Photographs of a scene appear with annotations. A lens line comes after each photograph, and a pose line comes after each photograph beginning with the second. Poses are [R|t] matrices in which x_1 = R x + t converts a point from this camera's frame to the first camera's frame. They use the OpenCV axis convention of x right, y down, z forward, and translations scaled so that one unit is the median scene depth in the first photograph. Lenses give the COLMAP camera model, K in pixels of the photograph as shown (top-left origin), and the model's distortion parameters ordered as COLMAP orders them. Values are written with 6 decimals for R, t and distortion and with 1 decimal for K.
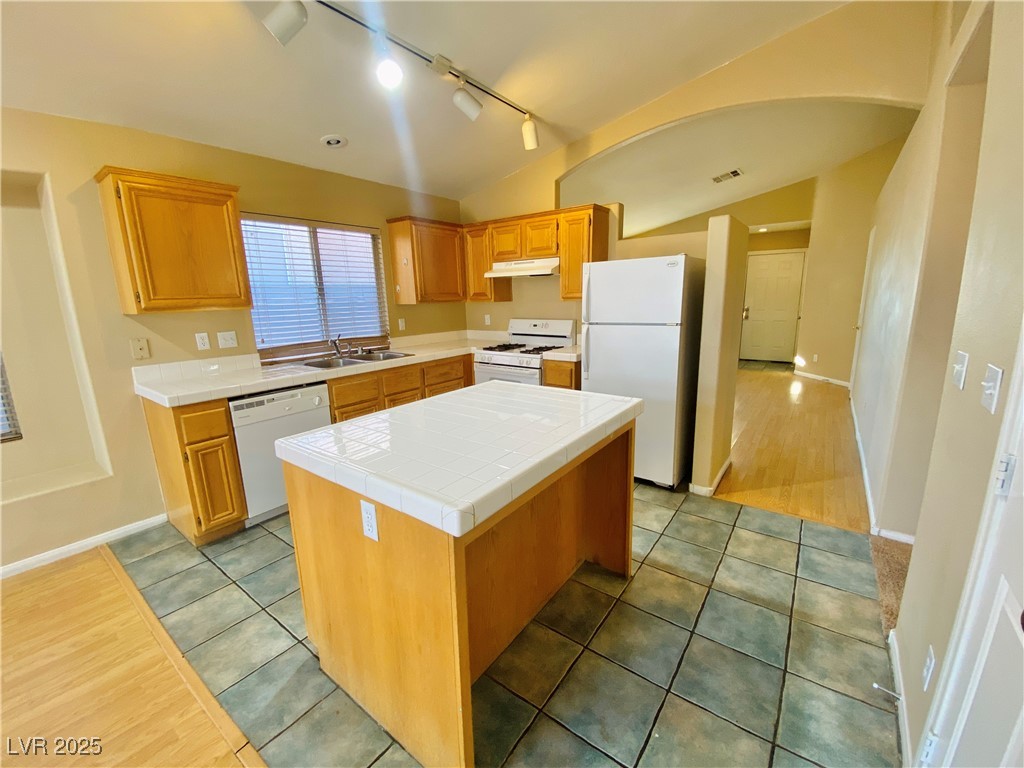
lens RADIAL K [[418.9, 0, 510.7], [0, 418.9, 381.2], [0, 0, 1]] dist [0.008456, -0.010594]
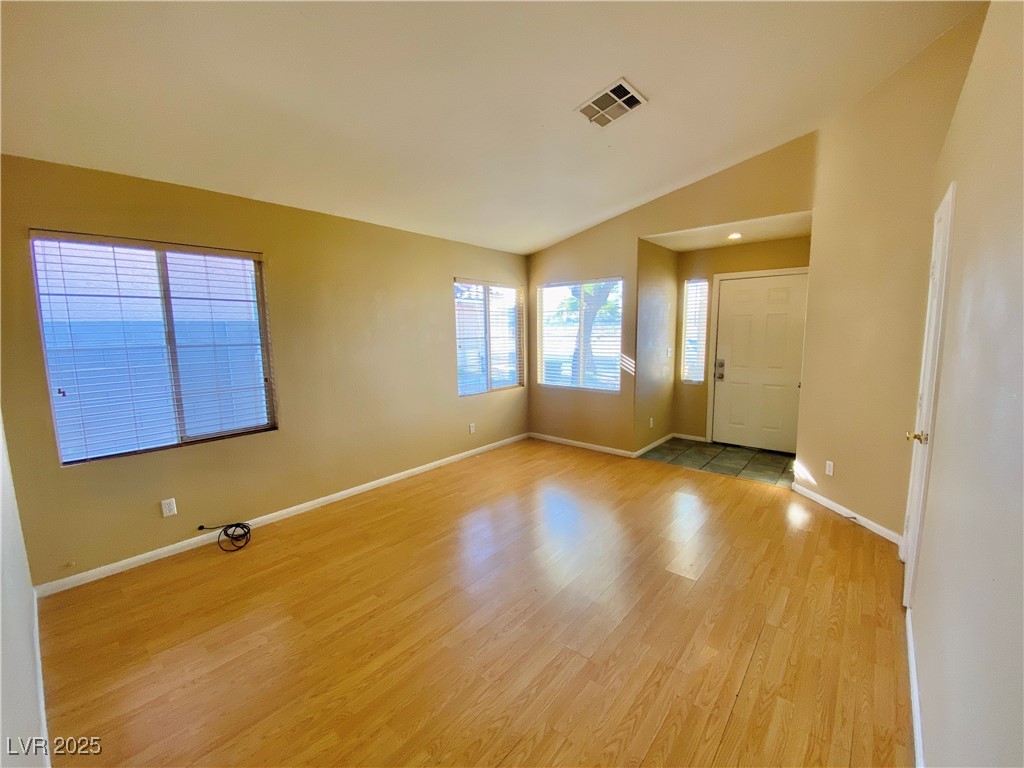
lens RADIAL K [[418.9, 0, 498.7], [0, 418.9, 379.8], [0, 0, 1]] dist [0.008456, -0.010594]
pose [[0.996108, 0.017867, -0.086313, 0.293142], [-0.025910, 0.995331, -0.092982, -0.082363], [0.084249, 0.094857, 0.991919, 0.359231]]
